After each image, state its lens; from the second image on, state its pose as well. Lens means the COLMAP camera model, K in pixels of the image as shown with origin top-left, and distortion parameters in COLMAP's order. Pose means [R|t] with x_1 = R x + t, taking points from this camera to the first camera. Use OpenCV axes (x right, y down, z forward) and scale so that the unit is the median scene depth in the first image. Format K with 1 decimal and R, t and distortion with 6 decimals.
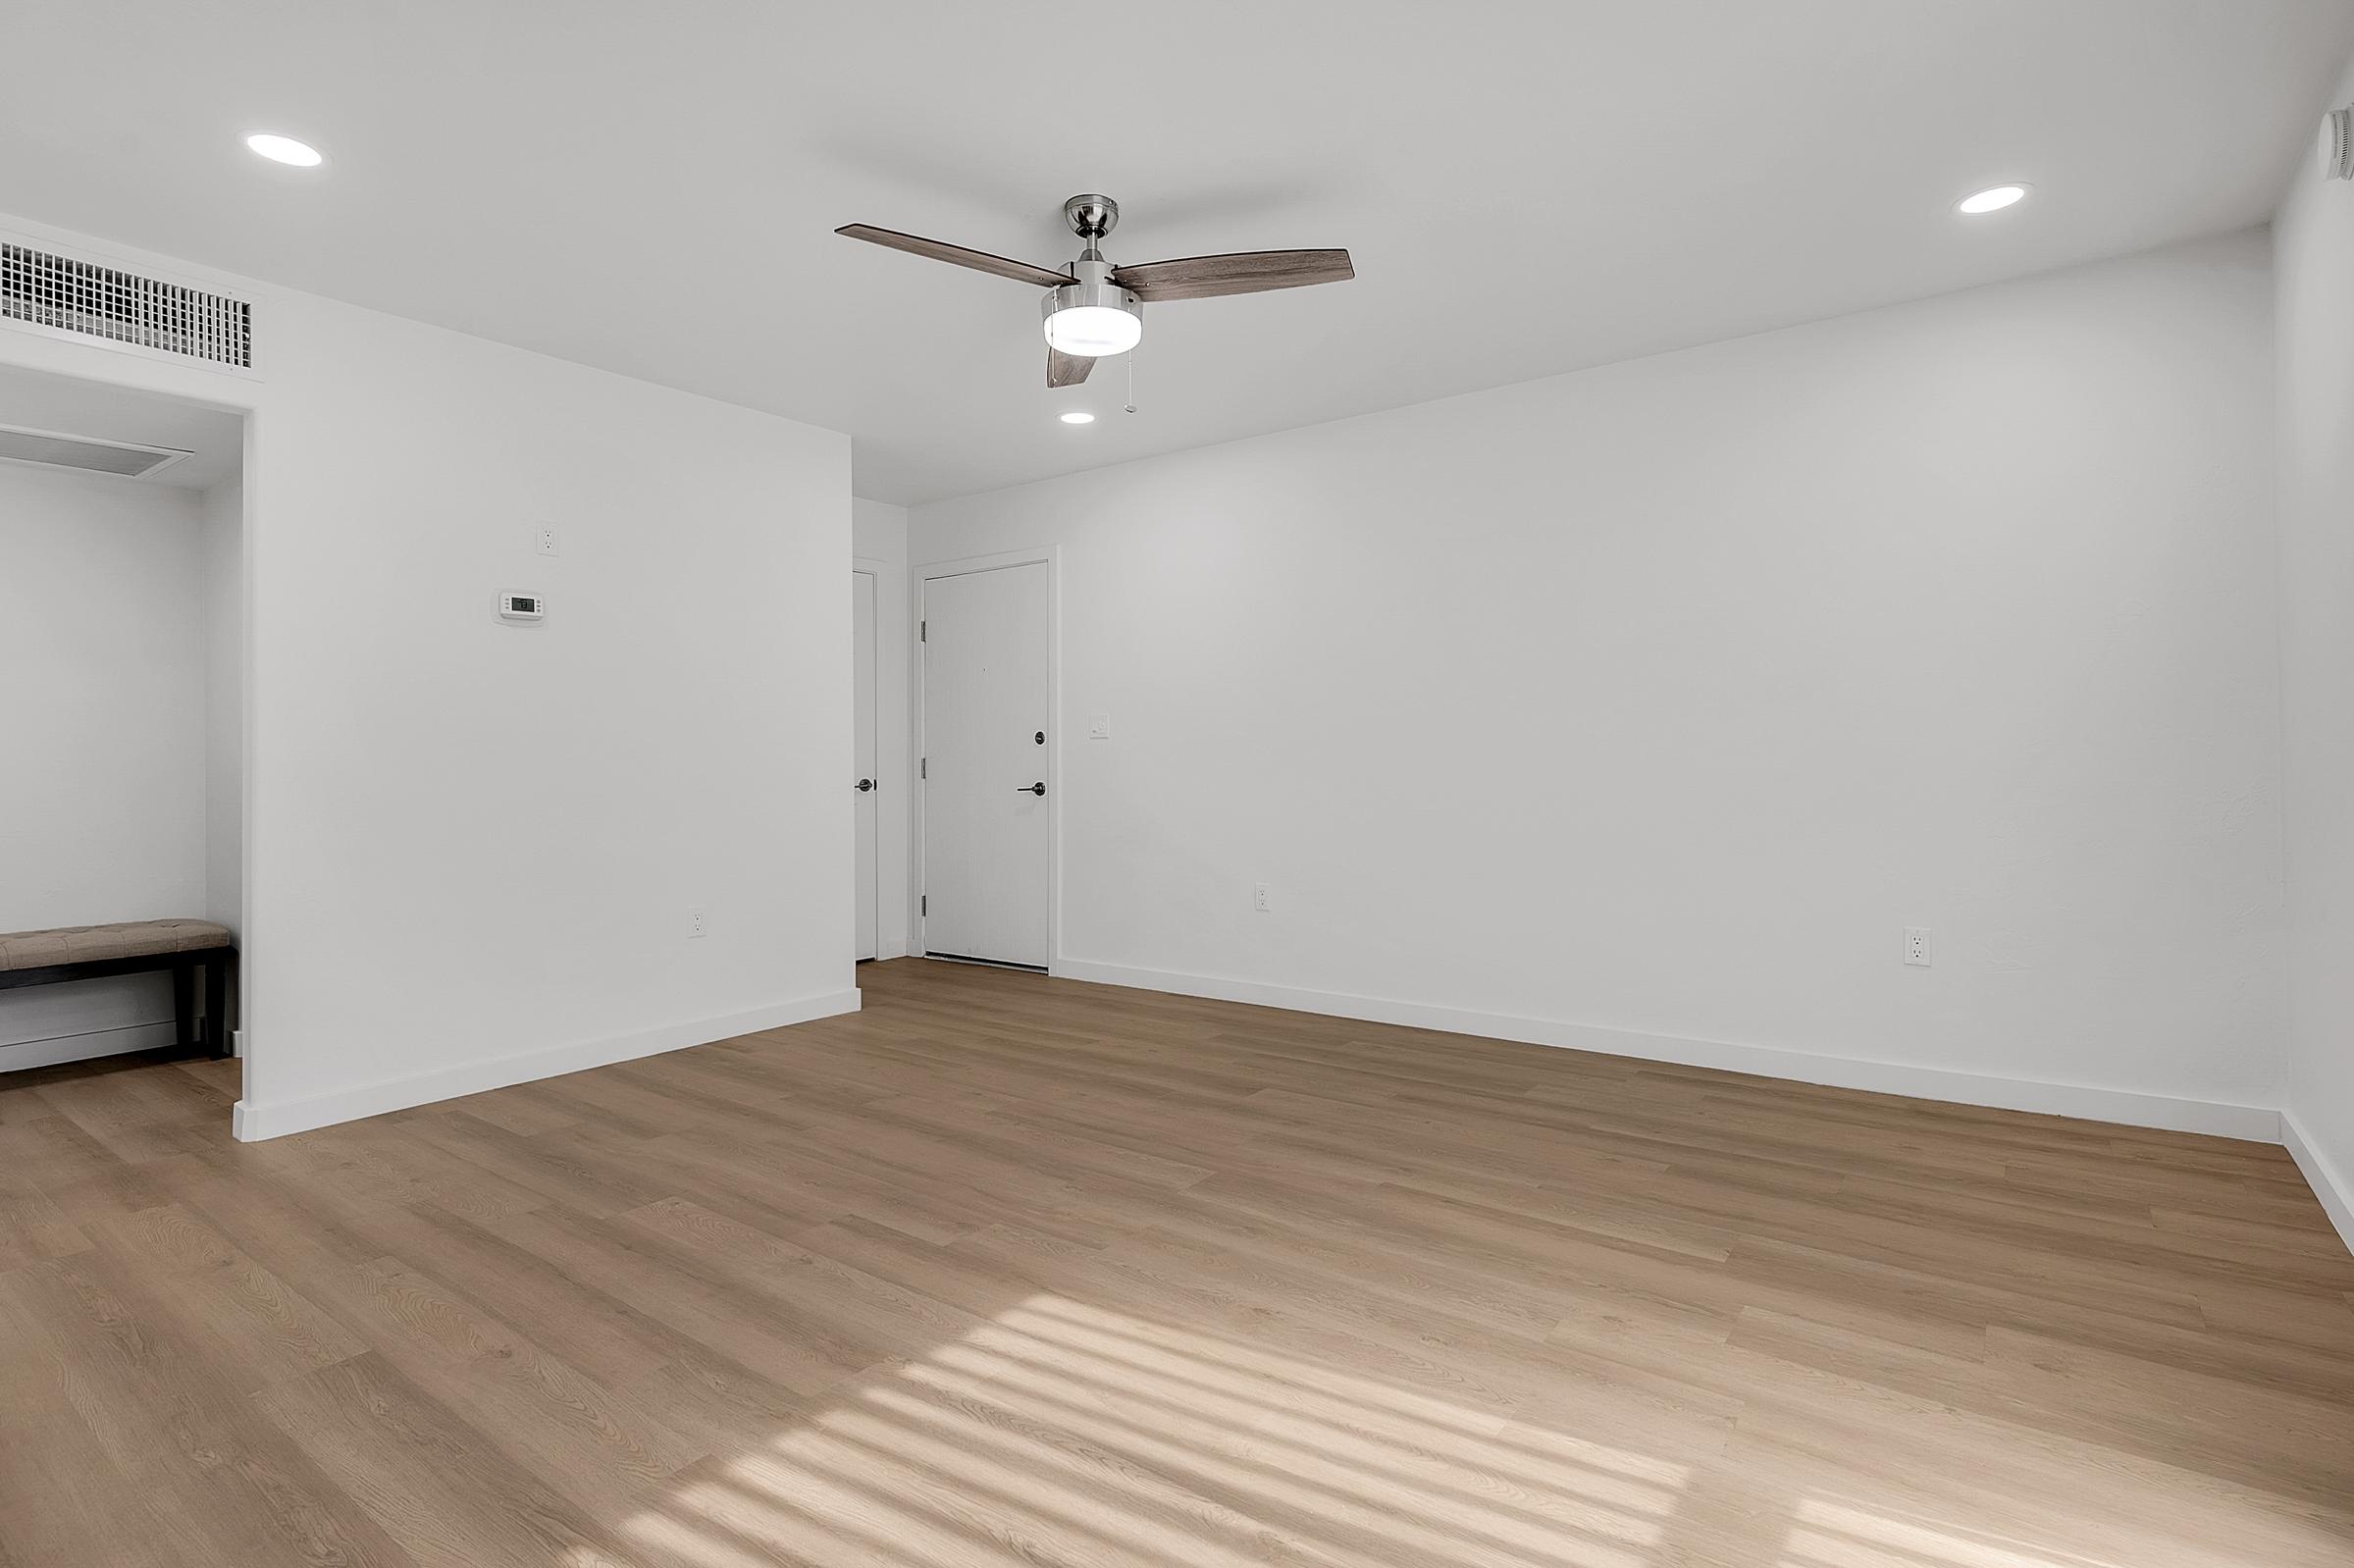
lens RADIAL K [[1125.4, 0, 1160.4], [0, 1125.4, 773.4], [0, 0, 1]] dist [-0.004164, 0.003569]
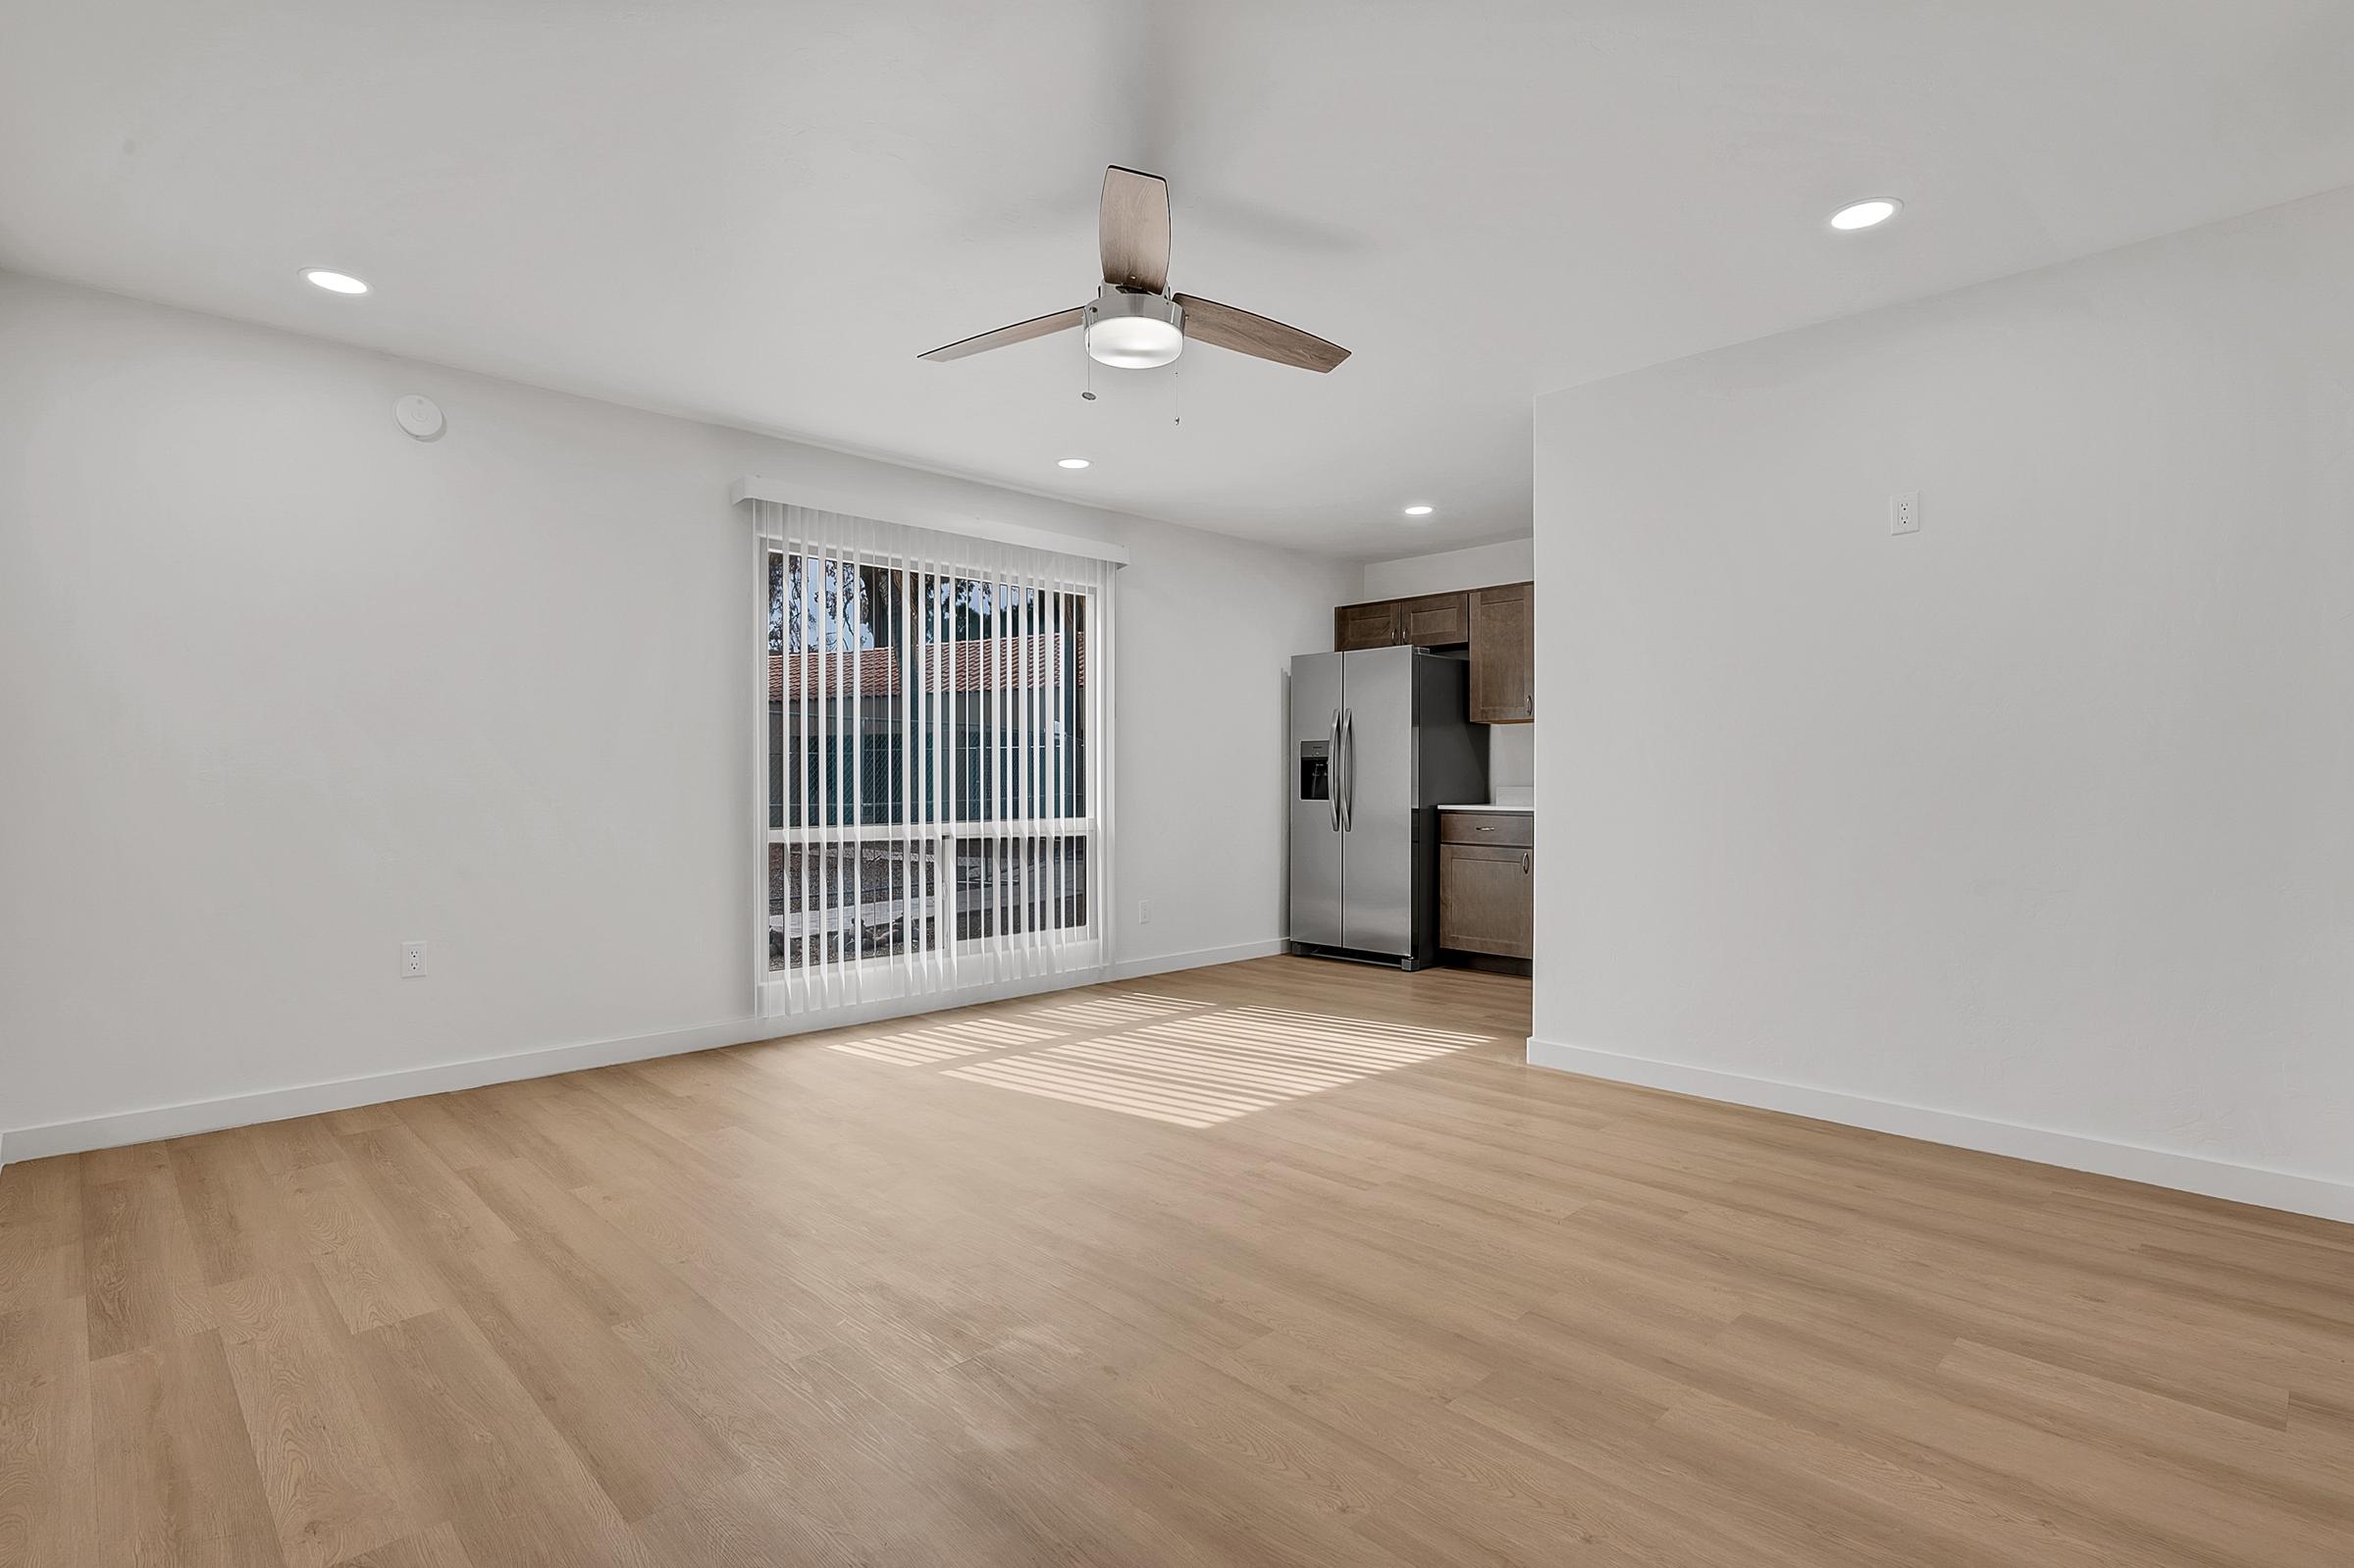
lens RADIAL K [[1200.0, 0, 1177.4], [0, 1200.0, 792.0], [0, 0, 1]] dist [0.004134, 0.001653]
pose [[-0.990792, 0.011948, 0.134866, -0.269226], [0.015599, 0.999539, 0.026047, -0.034044], [-0.134492, 0.027911, -0.990521, 2.284270]]
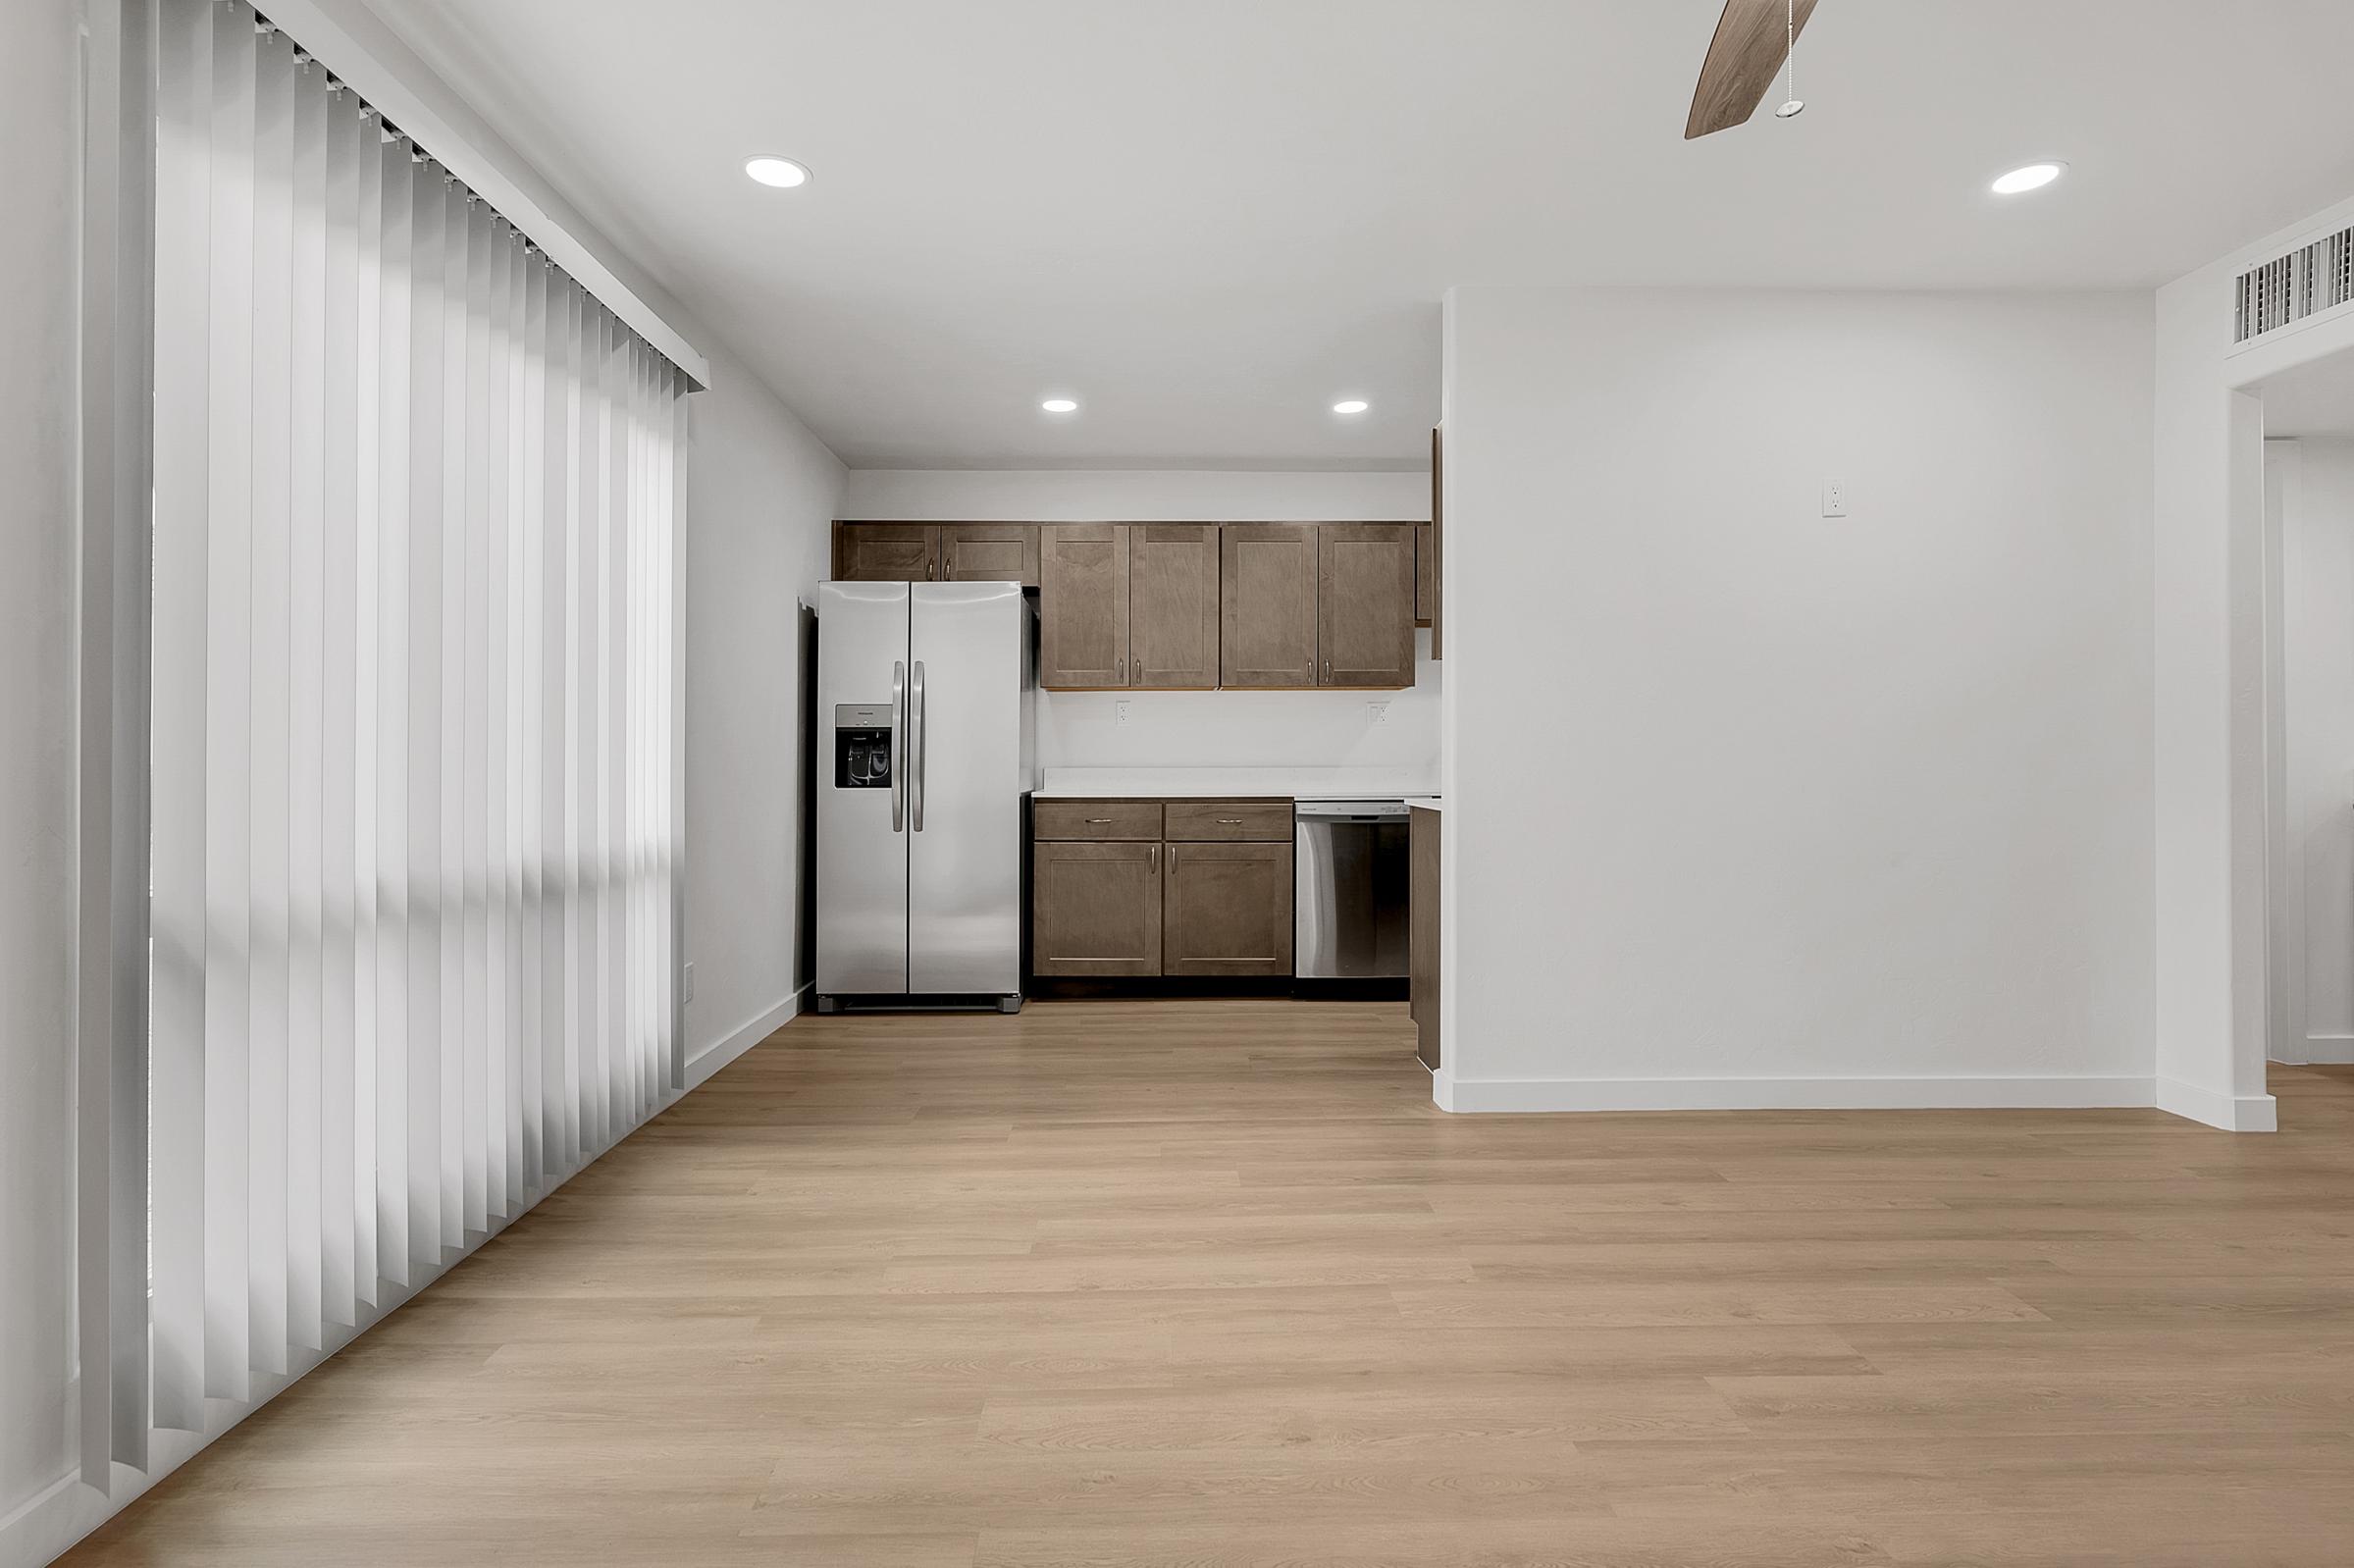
lens RADIAL K [[1200.0, 0, 1192.9], [0, 1200.0, 762.8], [0, 0, 1]] dist [0.004134, 0.001653]
pose [[-0.763778, 0.016503, -0.645269, 0.598603], [0.000222, 0.999680, 0.025305, -0.030001], [0.645479, 0.019184, -0.763537, 1.364832]]
